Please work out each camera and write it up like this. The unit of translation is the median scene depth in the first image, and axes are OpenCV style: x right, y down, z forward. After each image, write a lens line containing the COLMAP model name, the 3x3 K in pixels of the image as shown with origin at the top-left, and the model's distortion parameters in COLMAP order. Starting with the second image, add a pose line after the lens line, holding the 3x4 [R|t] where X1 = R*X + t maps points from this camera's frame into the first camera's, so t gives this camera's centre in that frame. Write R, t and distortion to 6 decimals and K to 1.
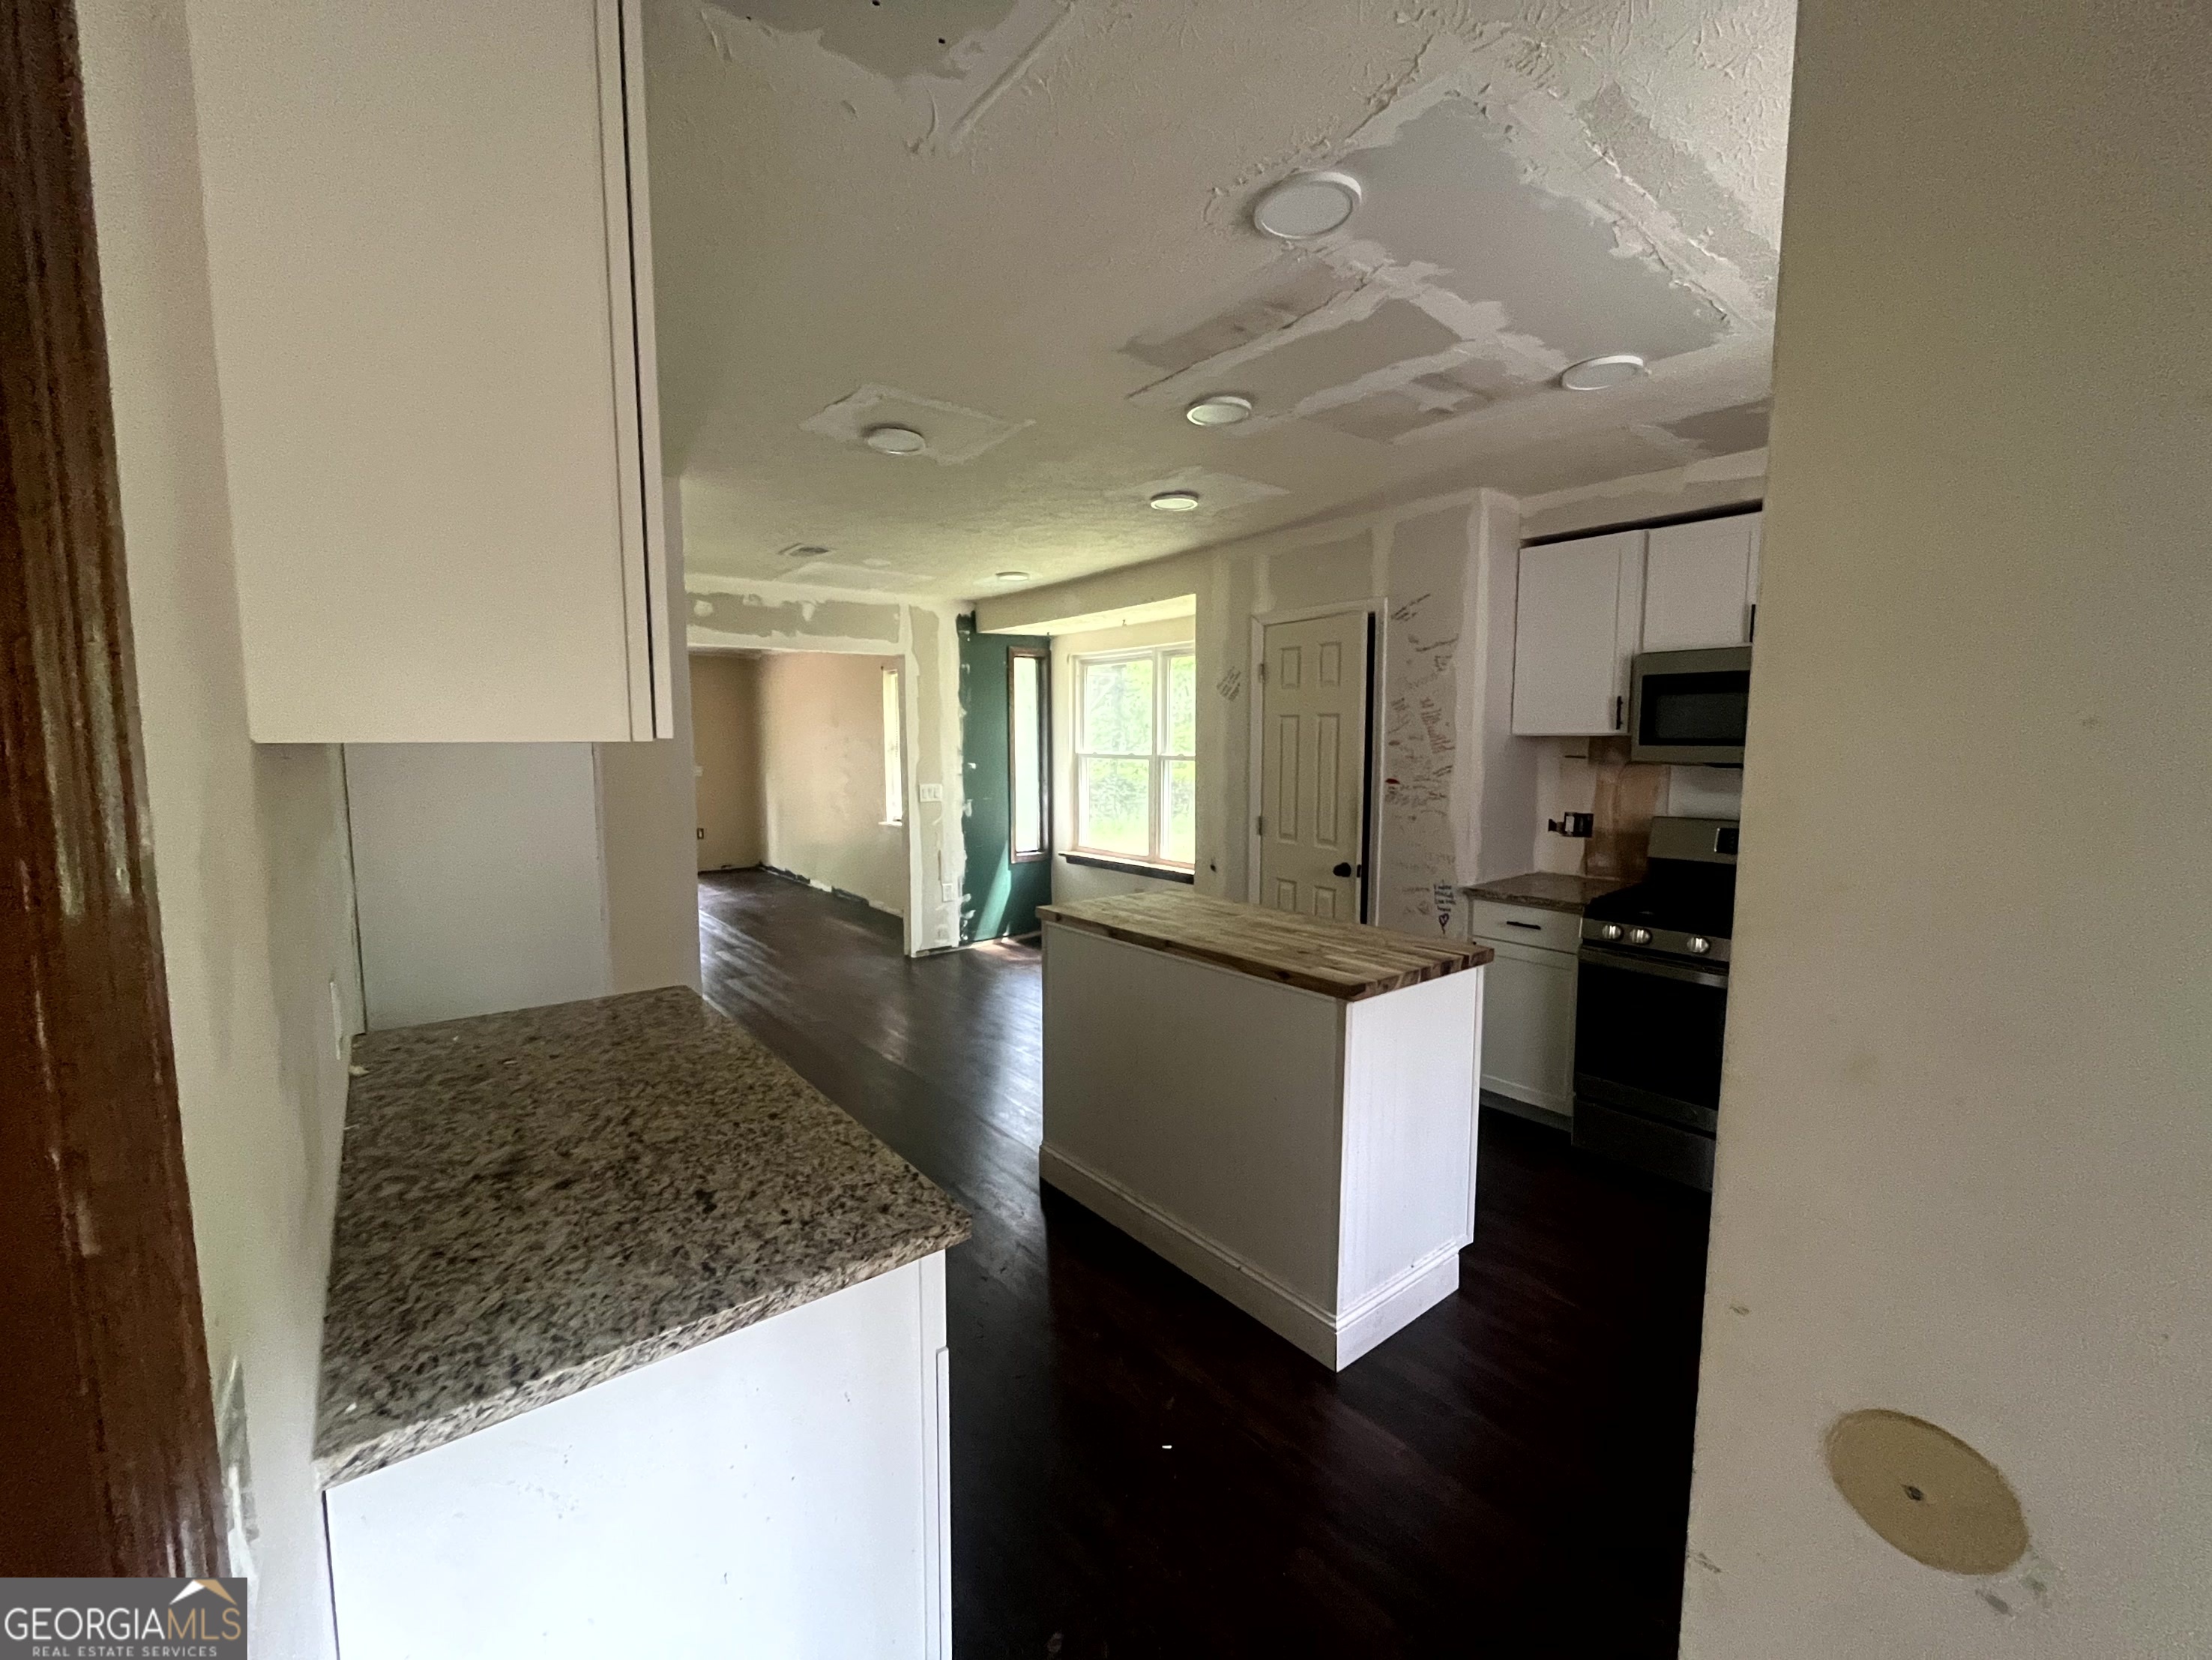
lens RADIAL K [[897.5, 0, 1100.0], [0, 897.5, 827.0], [0, 0, 1]] dist [-0.002347, 0.000006]
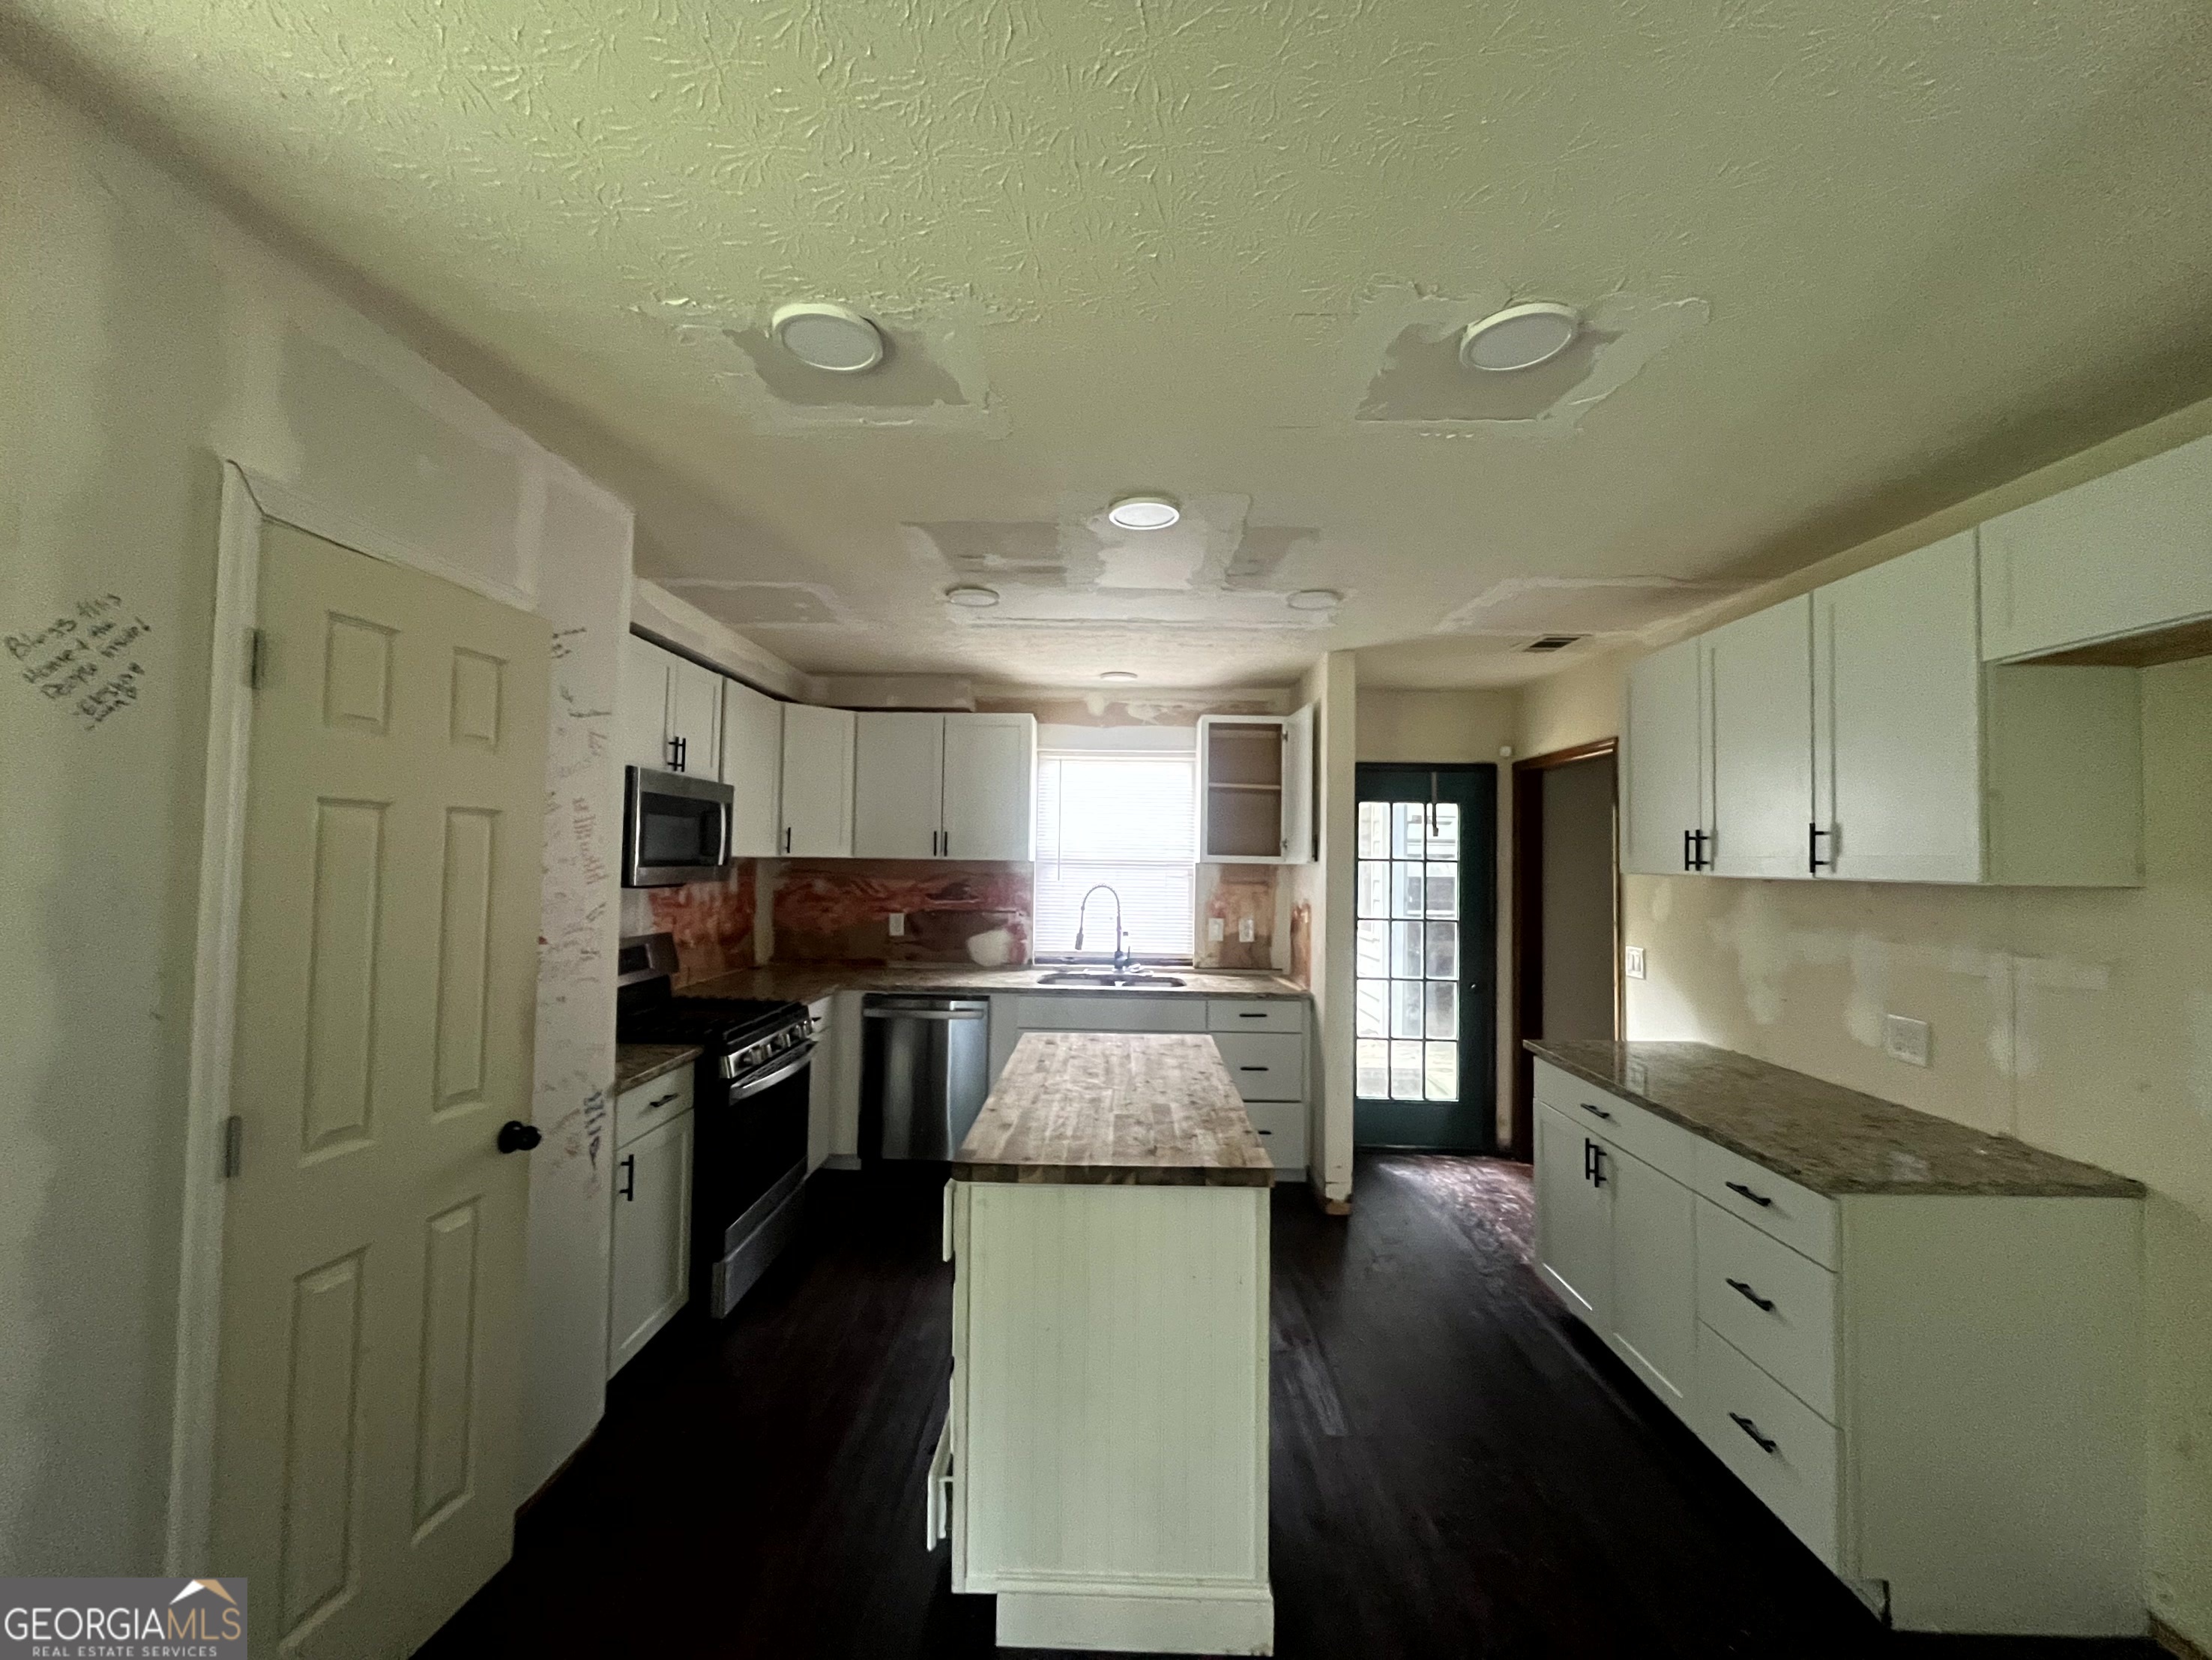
lens RADIAL K [[897.5, 0, 1100.0], [0, 897.5, 827.0], [0, 0, 1]] dist [-0.002347, 0.000006]
pose [[-0.766265, 0.011971, 0.642413, -0.292073], [0.048988, 0.998005, 0.039835, -0.128143], [-0.640654, 0.061995, -0.765323, 1.226081]]
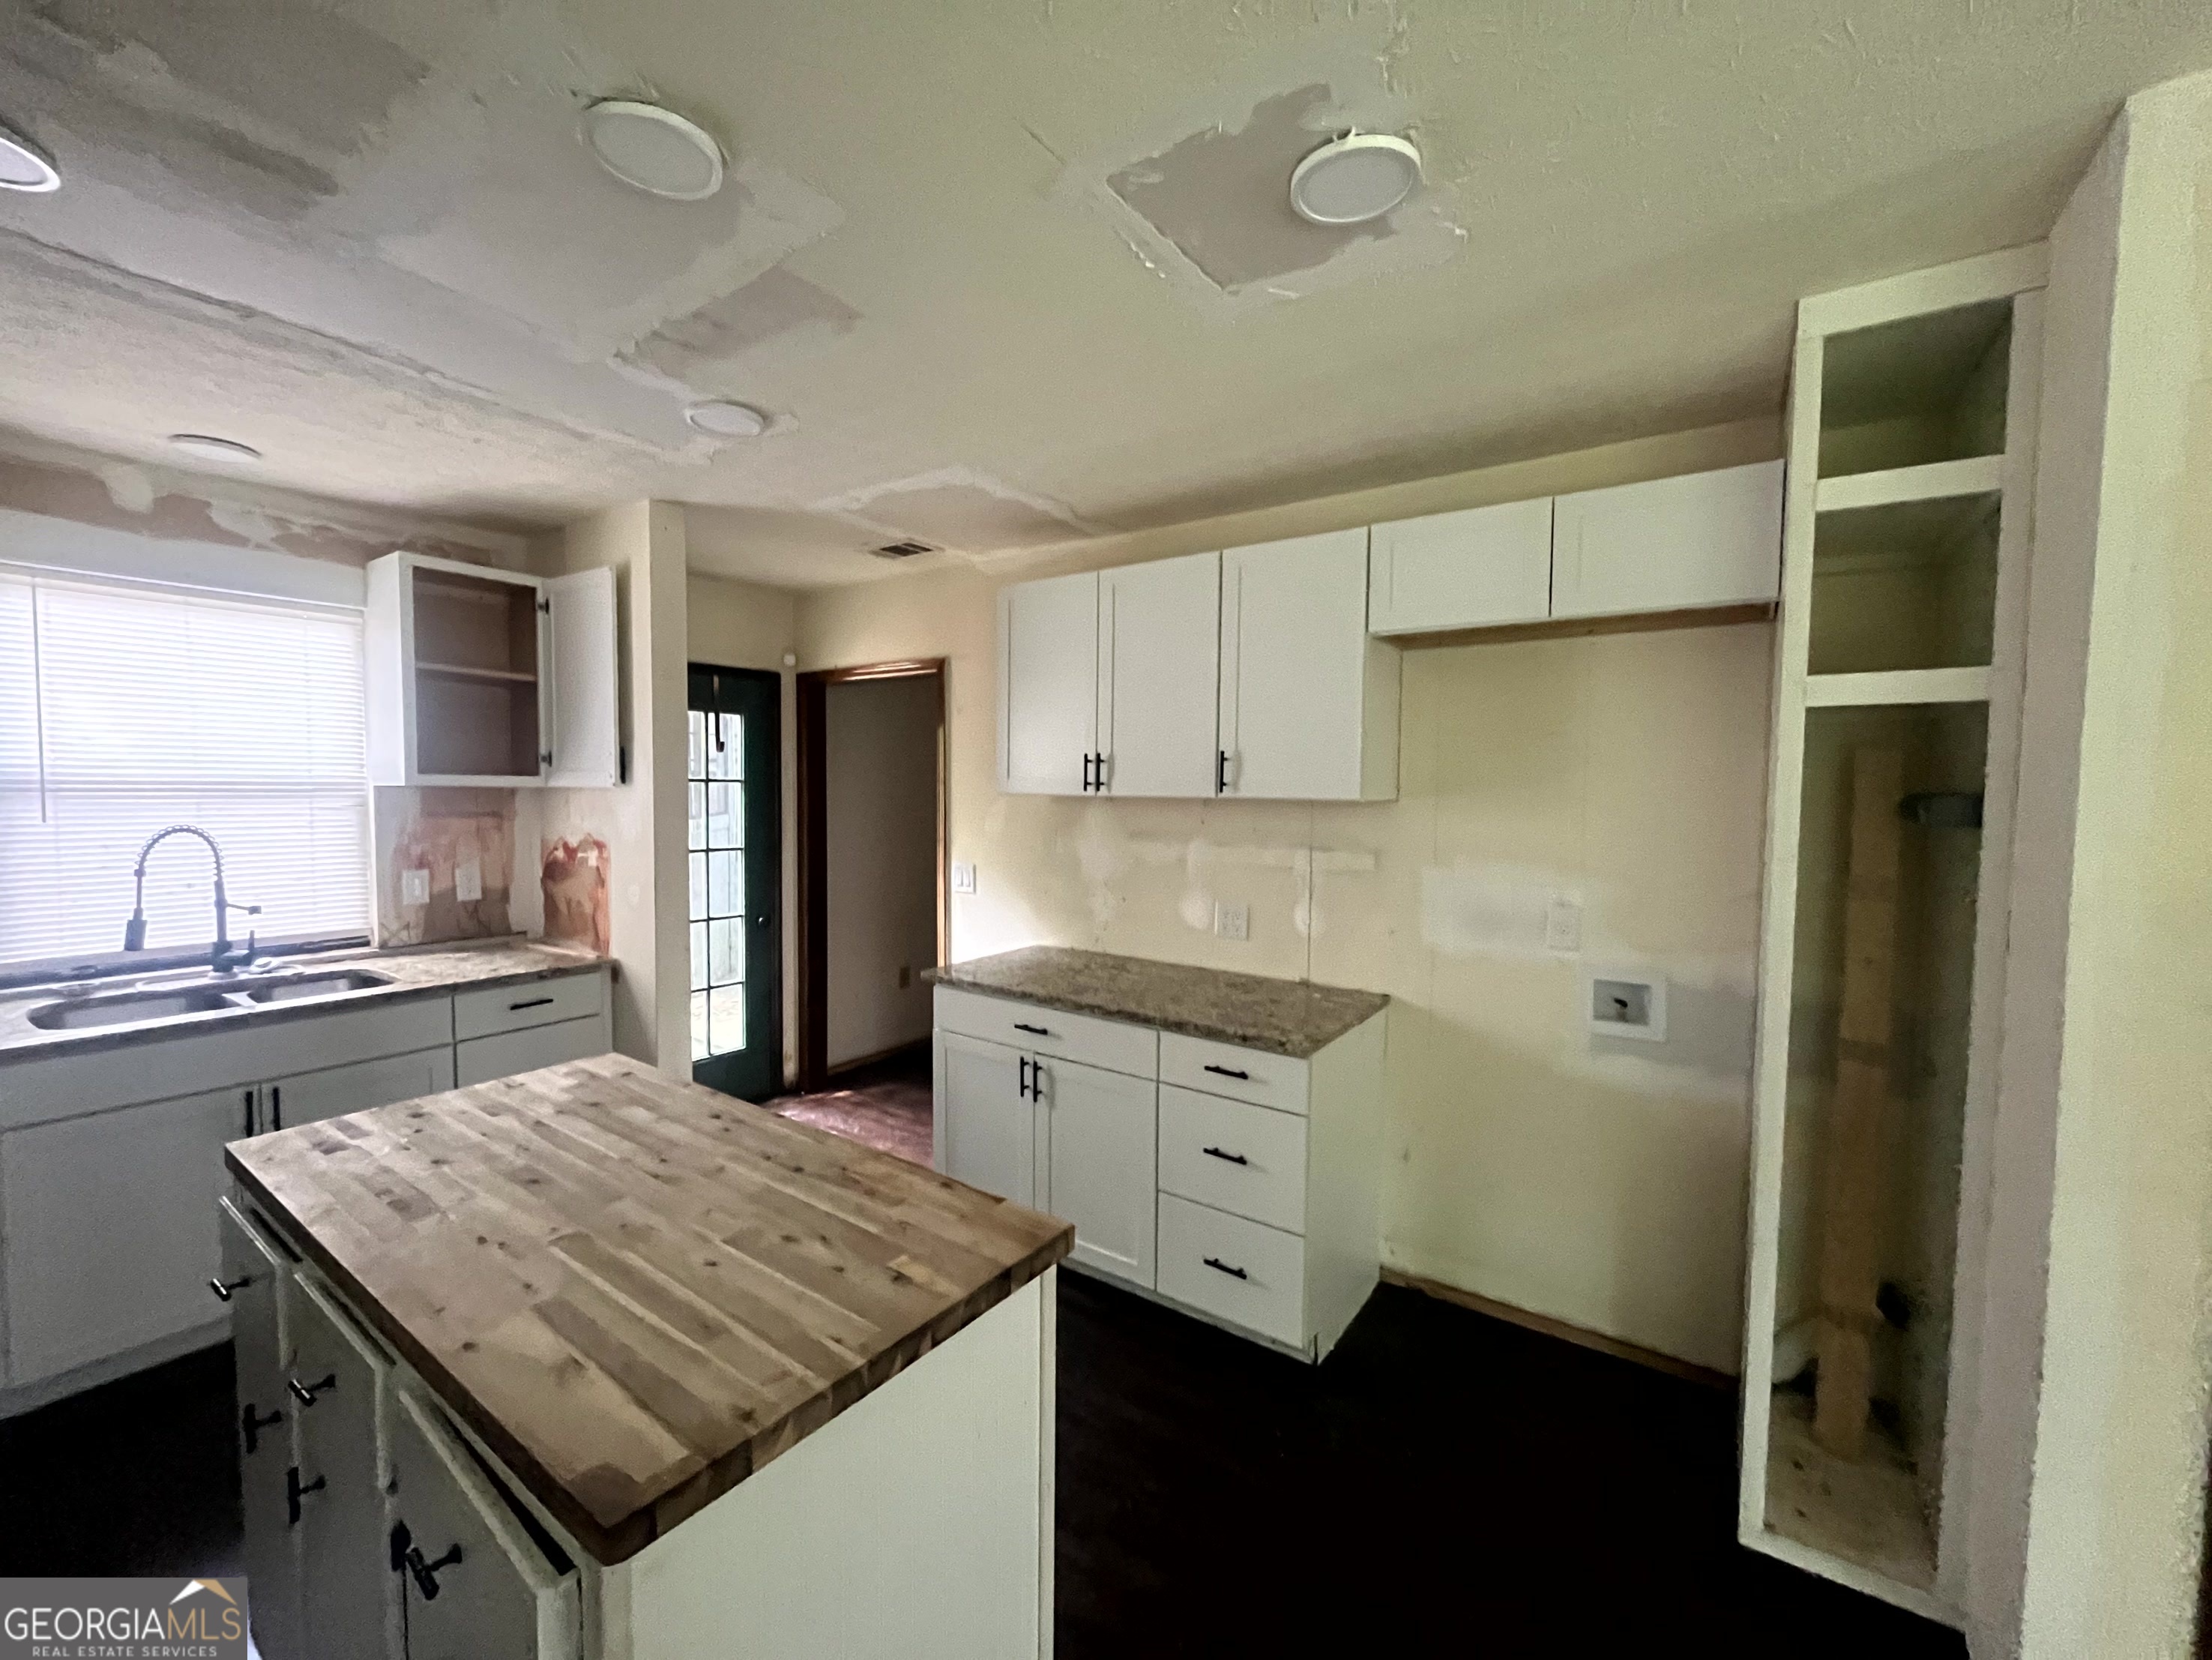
lens RADIAL K [[896.9, 0, 1096.6], [0, 896.9, 828.3], [0, 0, 1]] dist [-0.002918, -0.000303]
pose [[-0.961703, 0.005171, -0.274044, 0.023776], [-0.035079, 0.989278, 0.141768, -0.119683], [0.271839, 0.145952, -0.951211, 1.117474]]
